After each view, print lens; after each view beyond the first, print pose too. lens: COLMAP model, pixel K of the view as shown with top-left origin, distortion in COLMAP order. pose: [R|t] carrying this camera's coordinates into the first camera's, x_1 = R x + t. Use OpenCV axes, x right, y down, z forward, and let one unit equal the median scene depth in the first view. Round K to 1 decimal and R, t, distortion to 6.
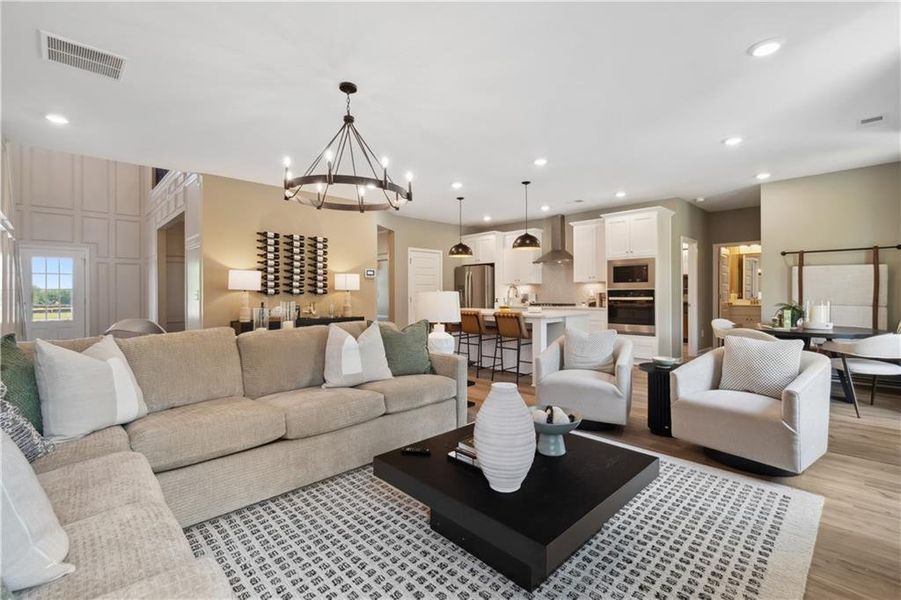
lens RADIAL K [[402.0, 0, 454.3], [0, 402.0, 294.1], [0, 0, 1]] dist [0.003212, -0.000390]
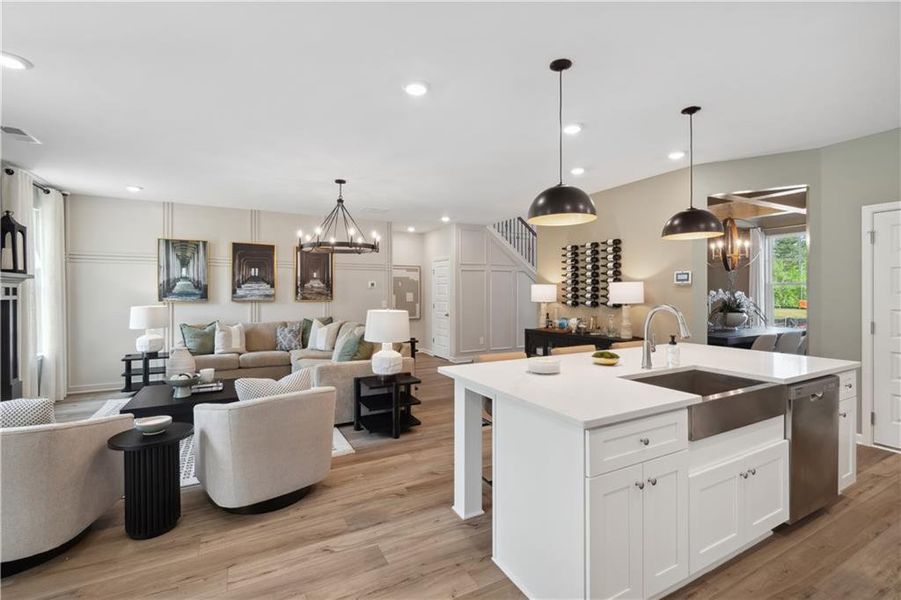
lens RADIAL K [[402.0, 0, 451.8], [0, 402.0, 291.4], [0, 0, 1]] dist [0.003212, -0.000390]
pose [[-0.283586, 0.001416, -0.958946, 1.682028], [0.002103, 0.999997, 0.000855, -0.102910], [0.958944, -0.001775, -0.283588, 2.722402]]
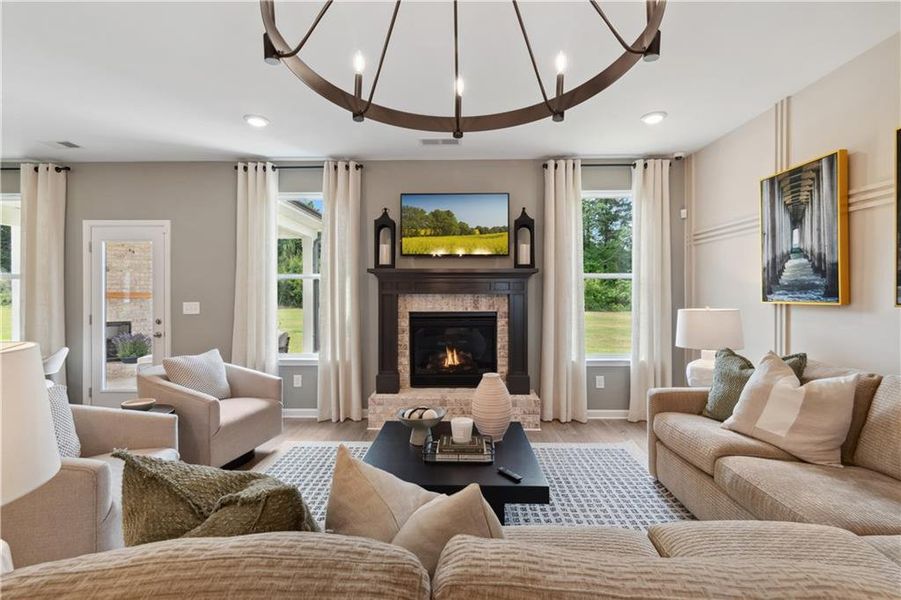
lens RADIAL K [[402.0, 0, 452.9], [0, 402.0, 295.4], [0, 0, 1]] dist [0.003212, -0.000390]
pose [[-0.701167, 0.003301, 0.712989, -0.709956], [0.005534, 0.999984, 0.000813, -0.063525], [-0.712975, 0.004516, -0.701175, 1.777758]]
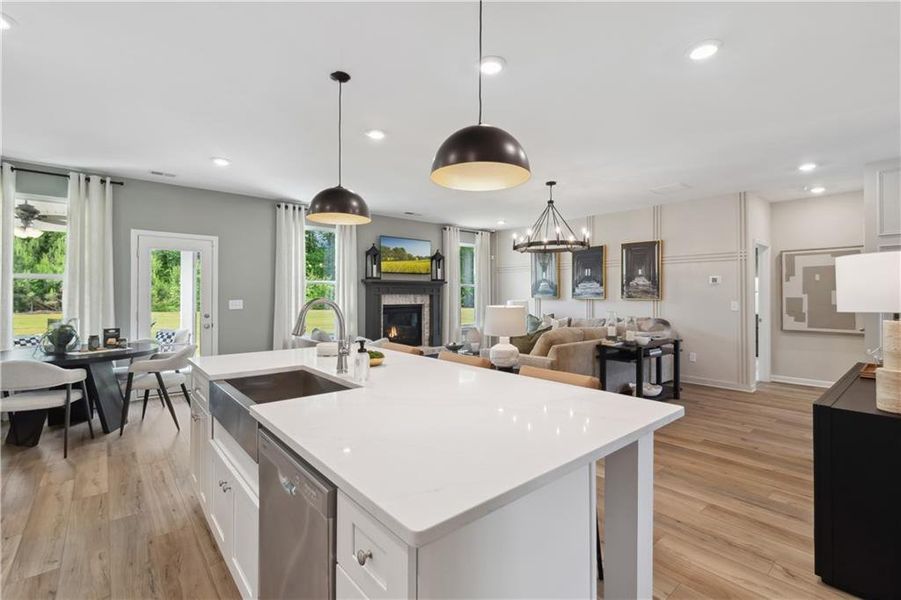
lens RADIAL K [[402.0, 0, 452.6], [0, 402.0, 294.4], [0, 0, 1]] dist [0.003212, -0.000390]
pose [[-0.997778, 0.002727, 0.066577, 0.053325], [0.002891, 0.999993, 0.002368, -0.075719], [-0.066570, 0.002555, -0.997778, 3.900787]]
